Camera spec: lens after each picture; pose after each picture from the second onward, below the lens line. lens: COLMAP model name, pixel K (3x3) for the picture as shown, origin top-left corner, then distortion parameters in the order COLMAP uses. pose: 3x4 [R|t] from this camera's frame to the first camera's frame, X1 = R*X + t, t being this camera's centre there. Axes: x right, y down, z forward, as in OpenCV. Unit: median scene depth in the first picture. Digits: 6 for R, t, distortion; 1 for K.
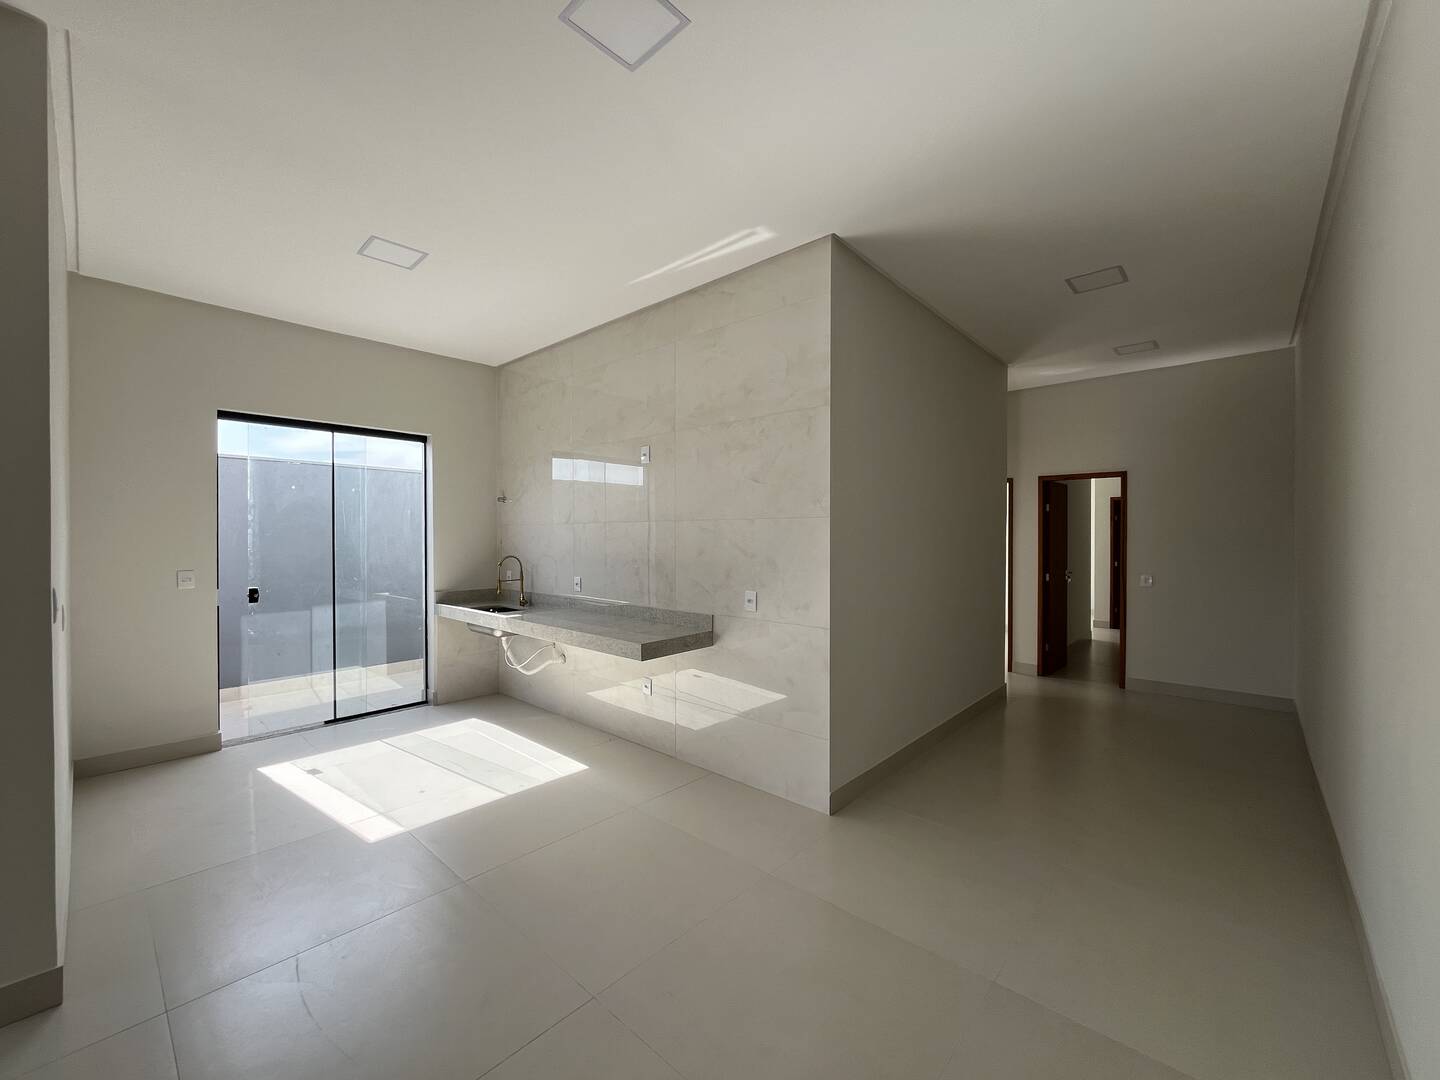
lens RADIAL K [[577.4, 0, 720.0], [0, 577.4, 540.0], [0, 0, 1]] dist [-0.008224, -0.000089]
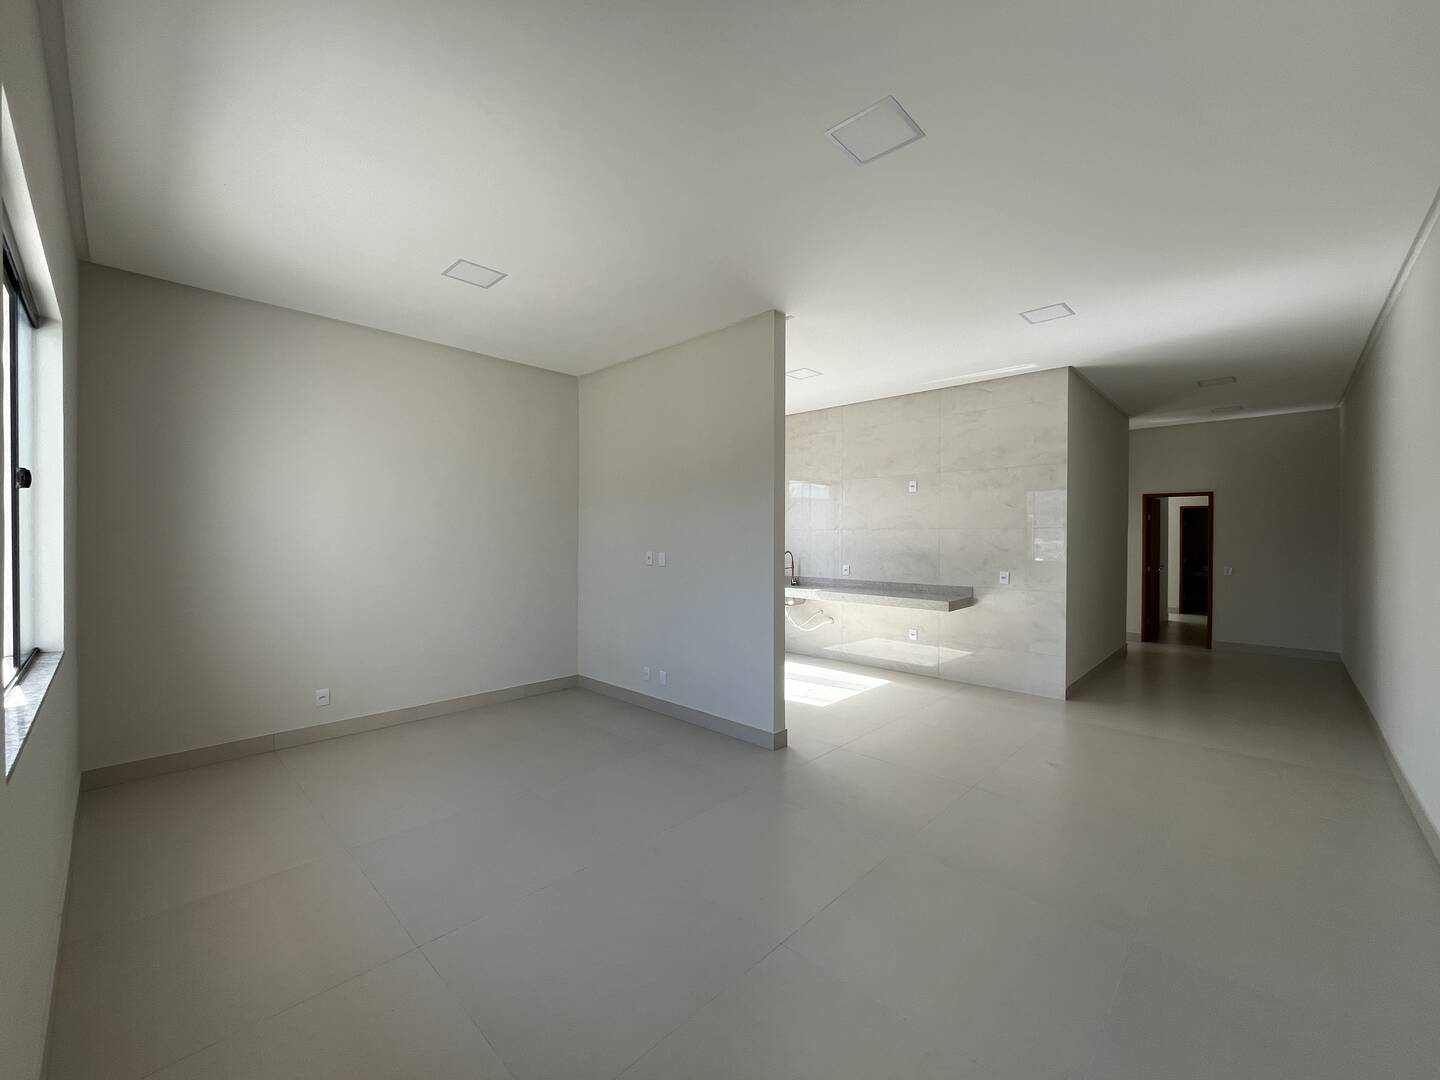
lens RADIAL K [[577.4, 0, 720.0], [0, 577.4, 540.0], [0, 0, 1]] dist [-0.008224, -0.000089]
pose [[0.999522, 0.002944, -0.030782, -0.599245], [-0.002927, 0.999996, 0.000601, -0.001489], [0.030784, -0.000510, 0.999526, -0.572175]]
